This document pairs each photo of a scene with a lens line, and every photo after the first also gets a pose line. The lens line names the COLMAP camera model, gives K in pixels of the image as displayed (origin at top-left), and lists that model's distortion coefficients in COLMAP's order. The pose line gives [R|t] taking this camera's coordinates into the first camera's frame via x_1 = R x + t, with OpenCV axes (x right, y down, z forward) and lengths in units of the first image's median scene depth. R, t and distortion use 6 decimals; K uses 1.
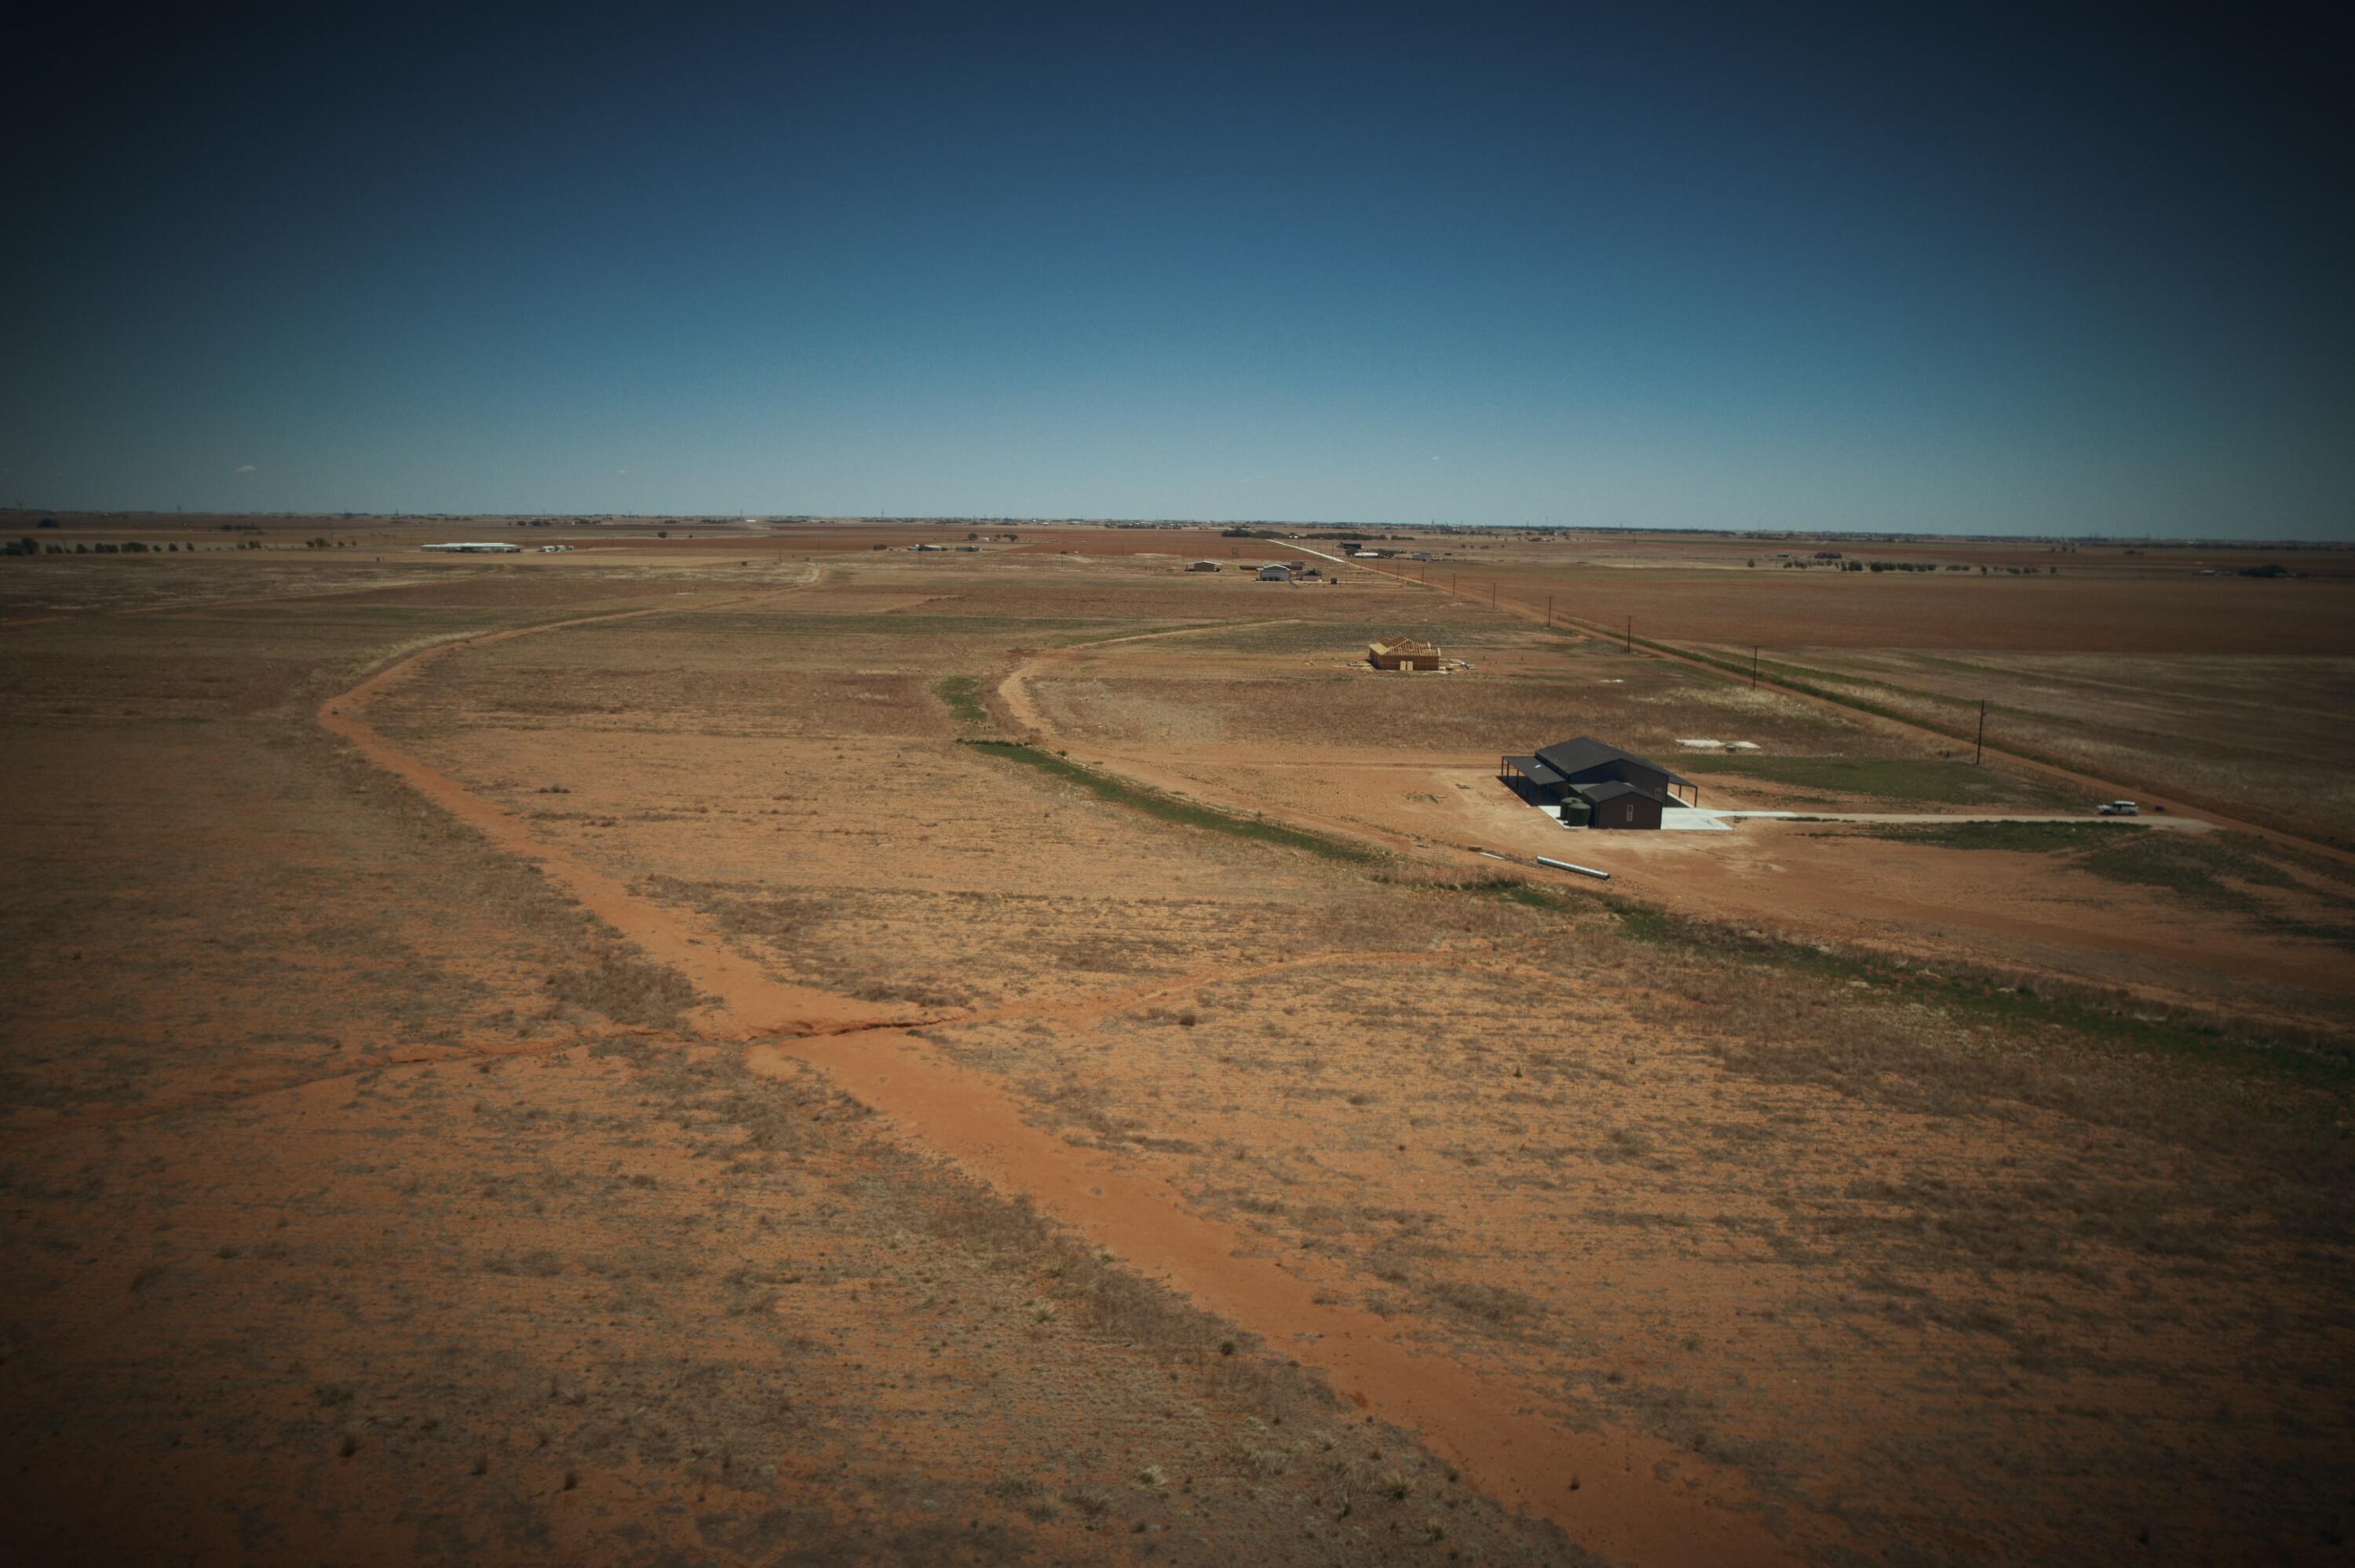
lens RADIAL K [[1474.5, 0, 1177.5], [0, 1474.5, 784.0], [0, 0, 1]] dist [-0.083979, 0.072853]
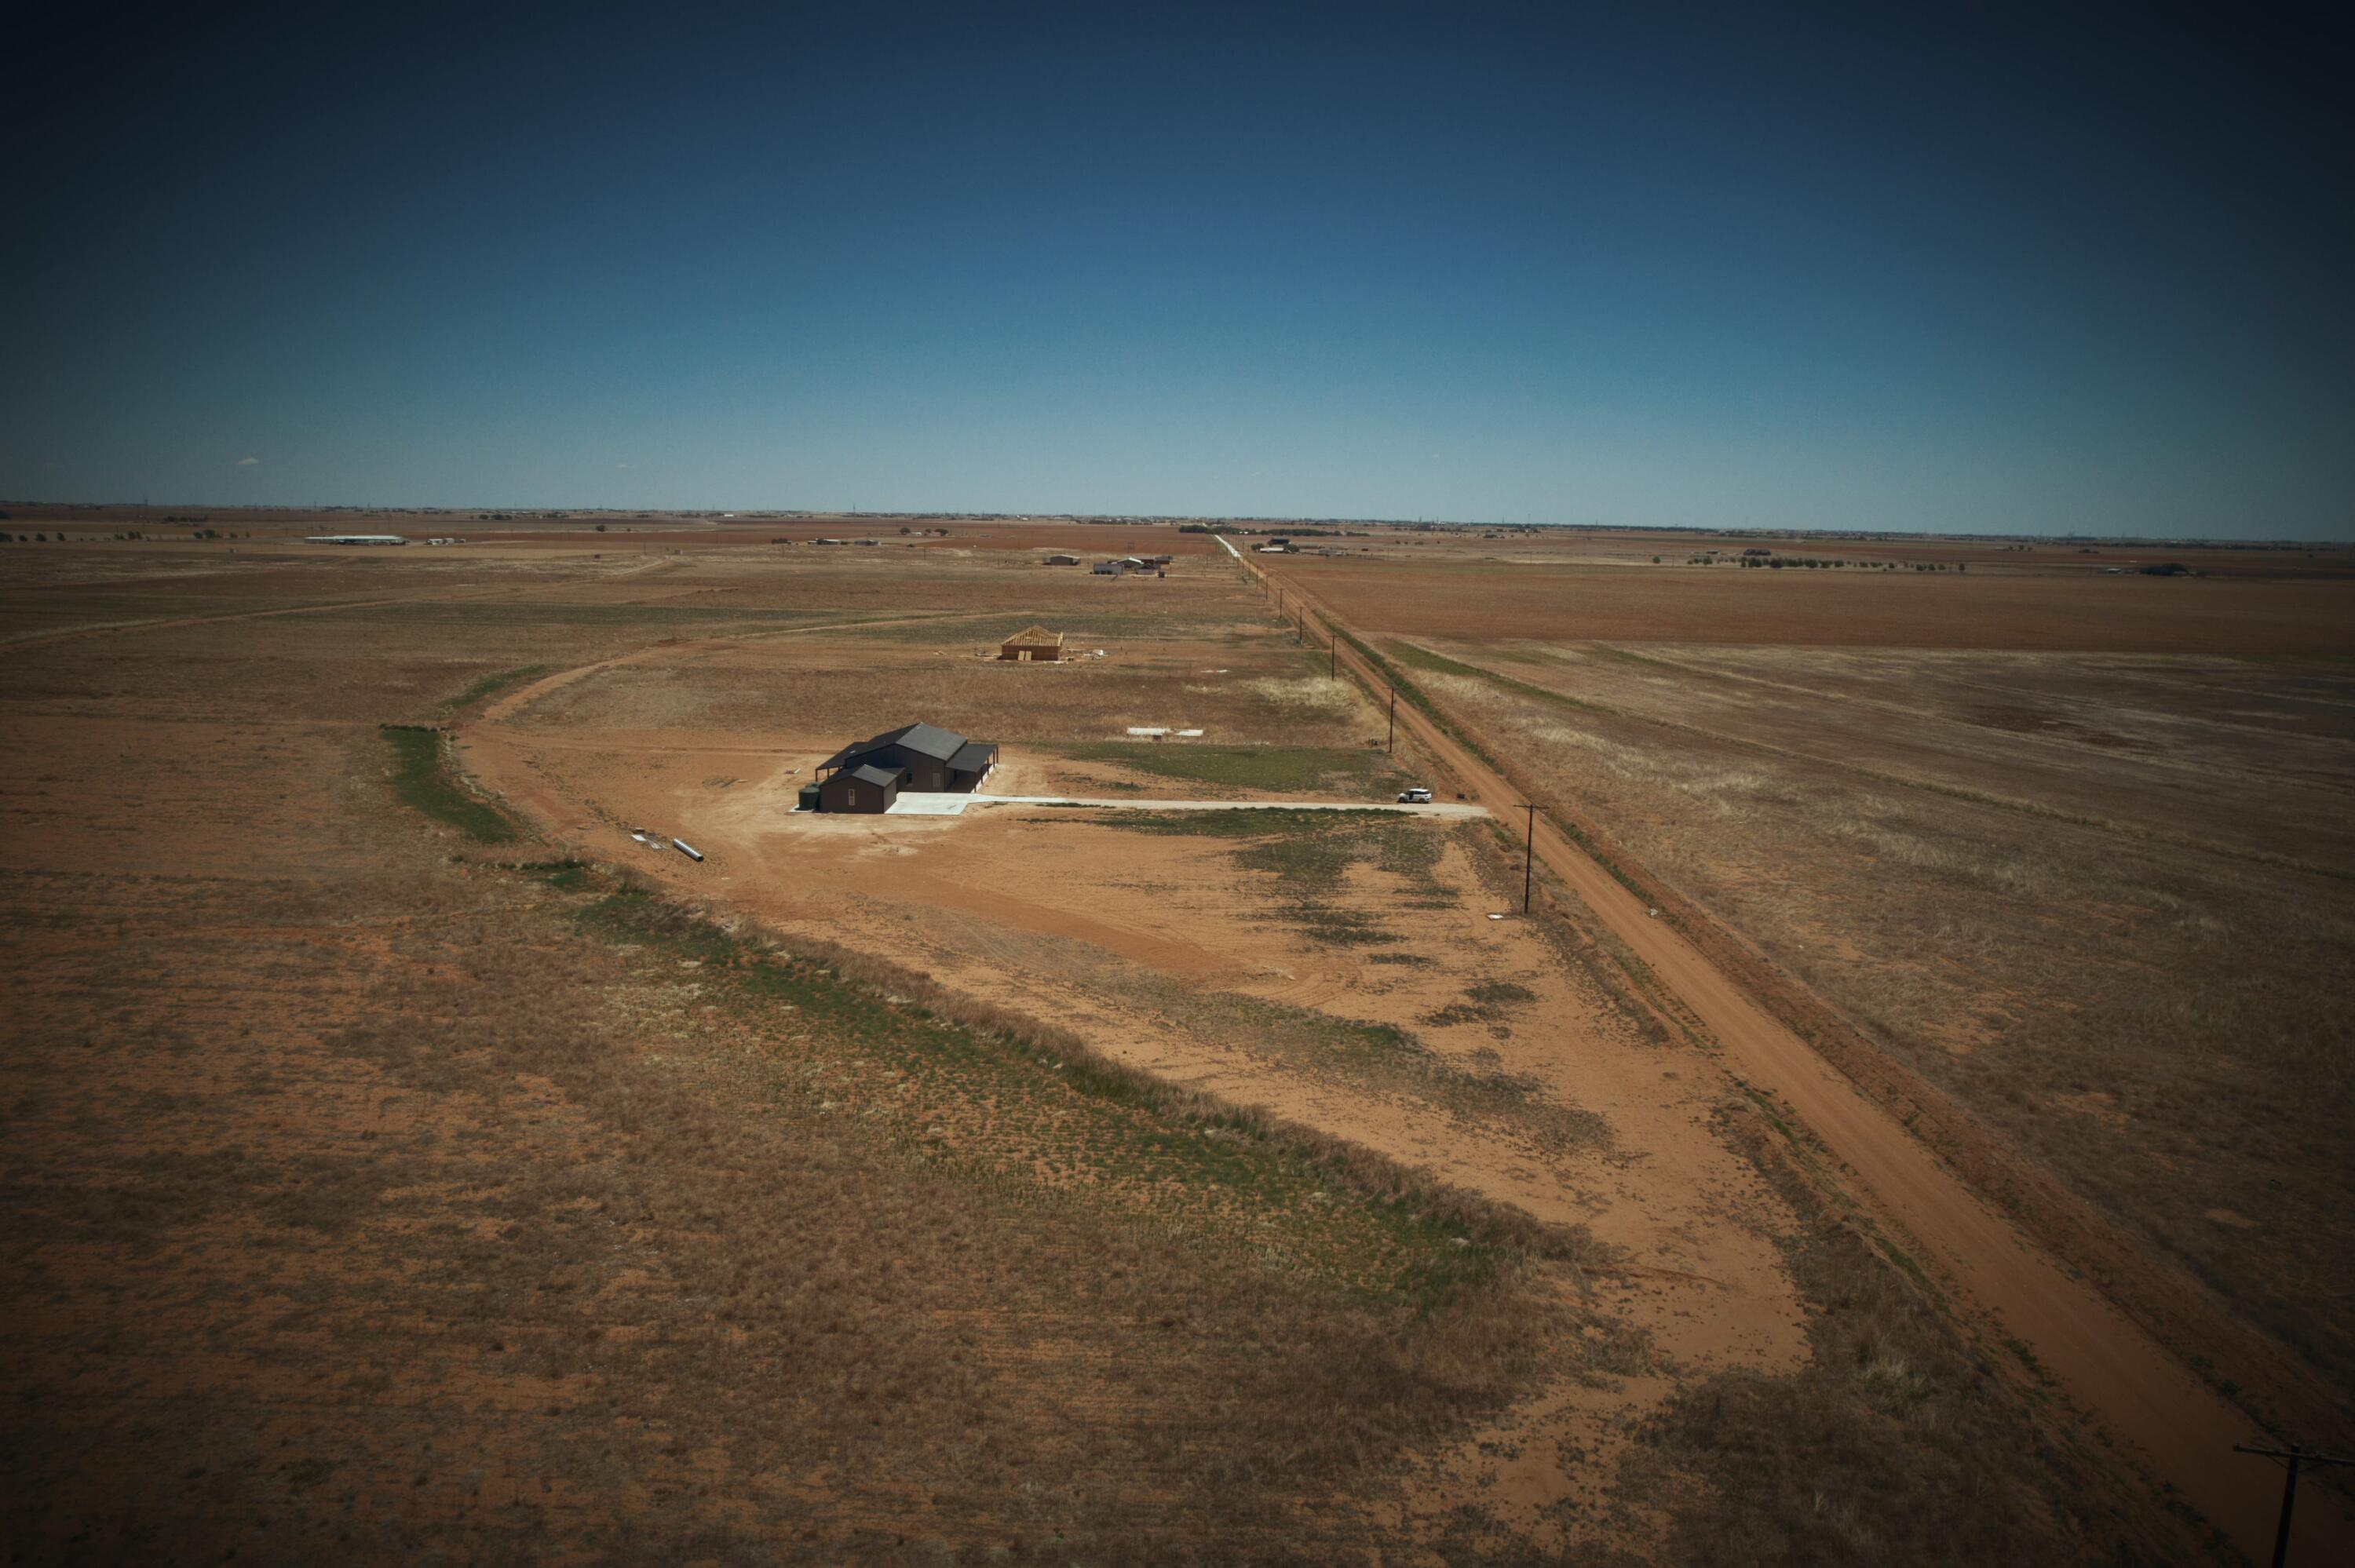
lens RADIAL K [[1474.5, 0, 1177.5], [0, 1474.5, 784.0], [0, 0, 1]] dist [-0.083979, 0.072853]
pose [[0.999991, 0.003893, -0.001571, 0.083896], [-0.003889, 0.999989, 0.002489, 0.001189], [0.001580, -0.002483, 0.999996, 0.000680]]
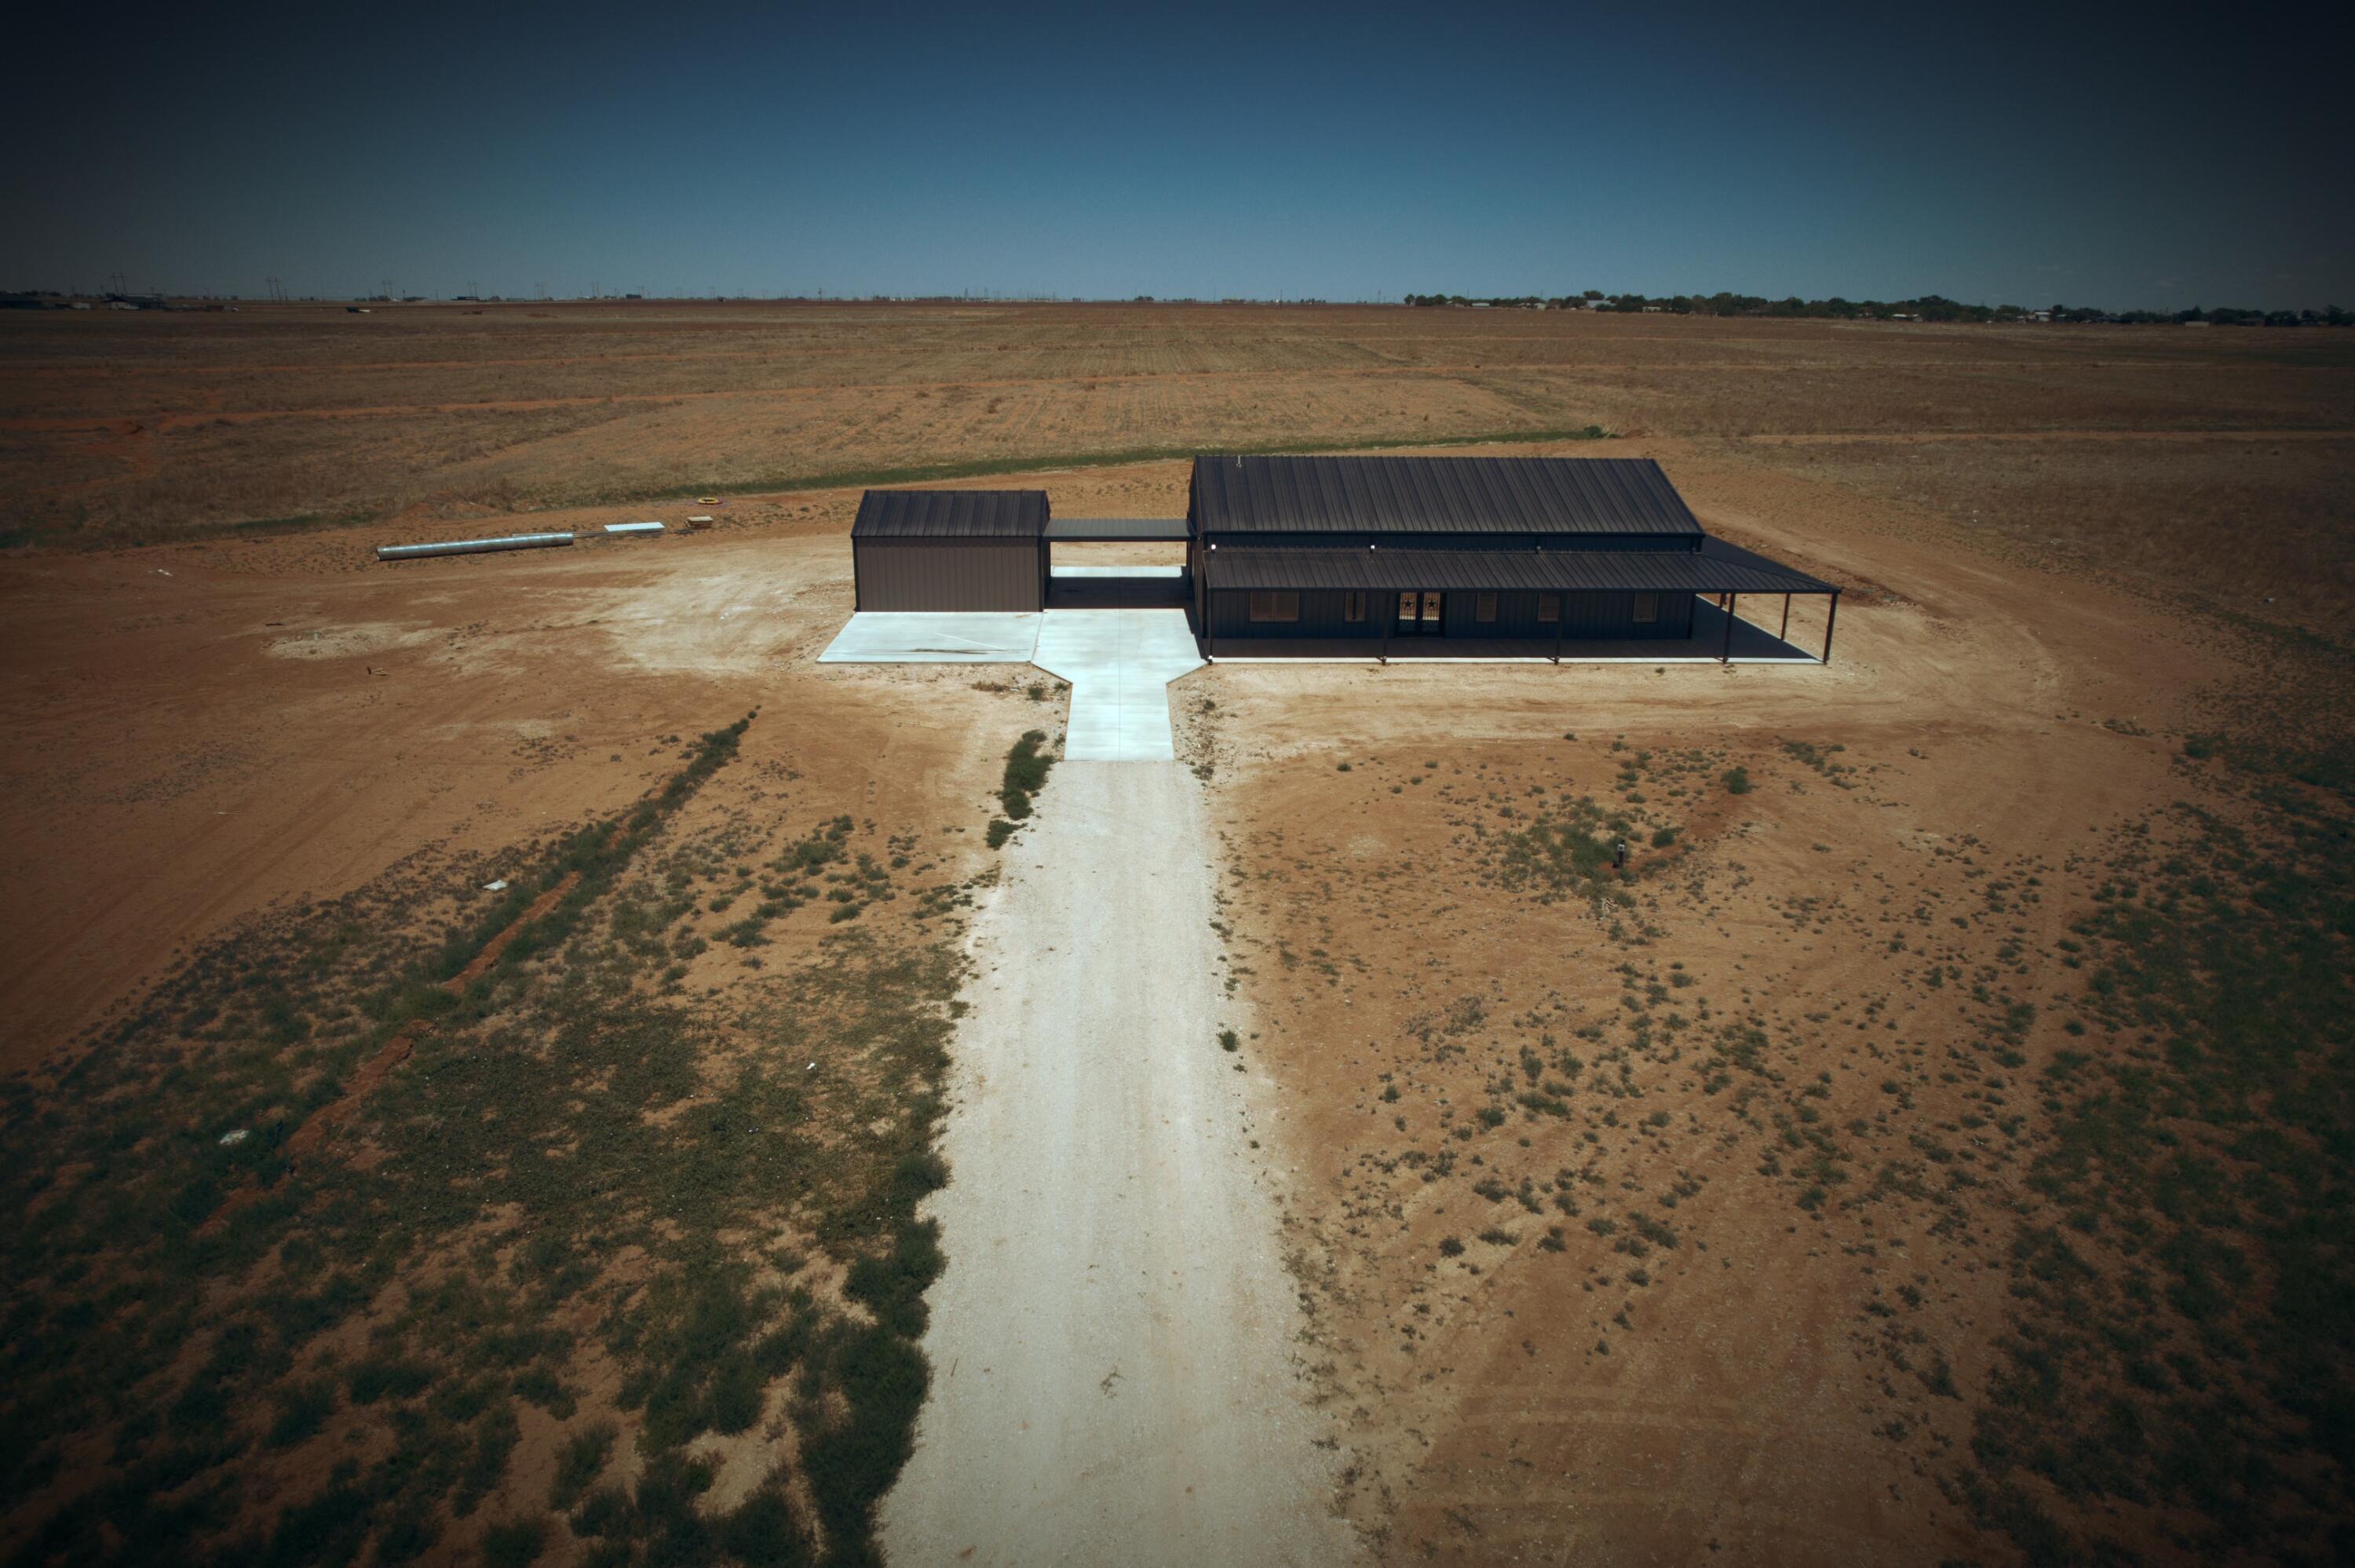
lens RADIAL K [[1508.6, 0, 1177.5], [0, 1508.6, 784.0], [0, 0, 1]] dist [-0.062497, 0.053698]
pose [[0.044246, 0.294932, -0.954493, 0.108377], [-0.188495, 0.940733, 0.281943, -0.007208], [0.981077, 0.167442, 0.097217, 0.165329]]
